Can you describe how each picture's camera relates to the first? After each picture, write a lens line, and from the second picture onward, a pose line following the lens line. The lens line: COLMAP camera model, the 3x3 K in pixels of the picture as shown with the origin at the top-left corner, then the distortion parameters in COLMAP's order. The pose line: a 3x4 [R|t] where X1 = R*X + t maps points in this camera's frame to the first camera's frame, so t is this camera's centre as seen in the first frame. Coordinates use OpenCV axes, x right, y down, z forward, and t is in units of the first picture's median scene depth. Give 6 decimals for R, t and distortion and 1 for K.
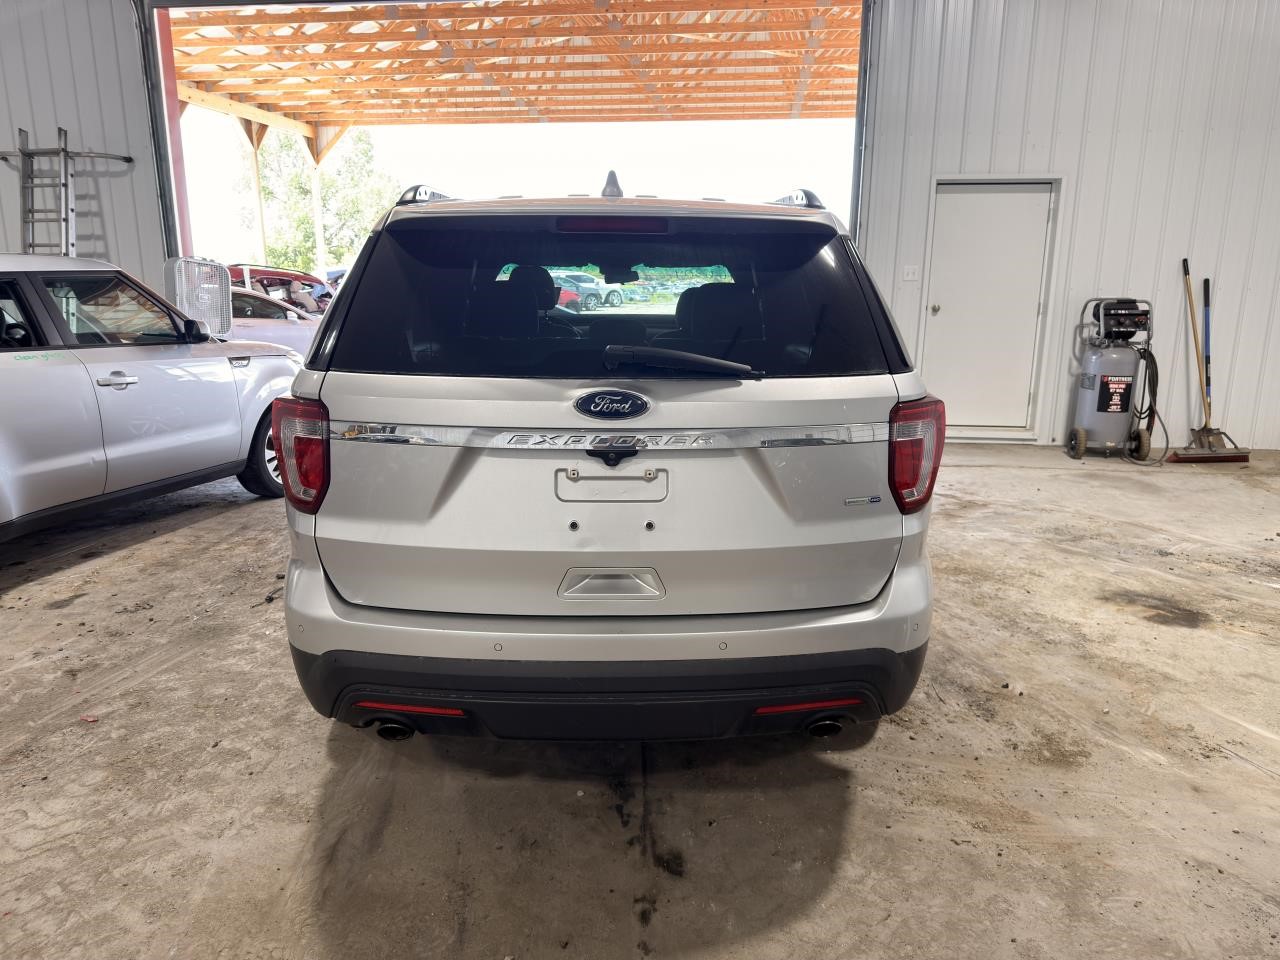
lens RADIAL K [[879.0, 0, 640.0], [0, 879.0, 480.0], [0, 0, 1]] dist [0.007142, -0.004957]
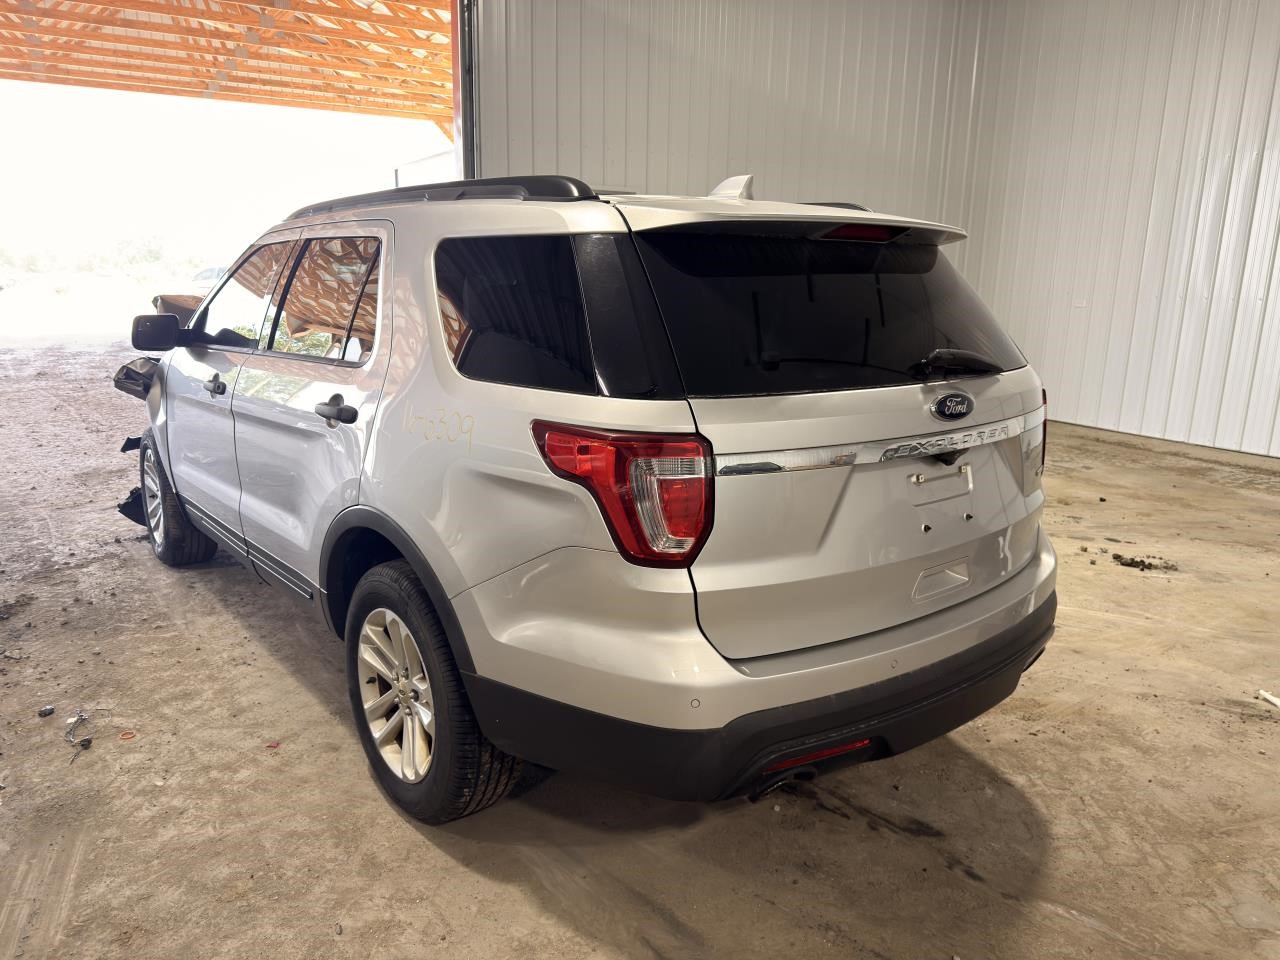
lens RADIAL K [[879.0, 0, 640.0], [0, 879.0, 480.0], [0, 0, 1]] dist [0.007142, -0.004957]
pose [[0.796453, -0.130222, 0.590512, -0.734651], [0.128220, 0.990700, 0.045536, -0.073646], [-0.590950, 0.039448, 0.805743, 0.283293]]
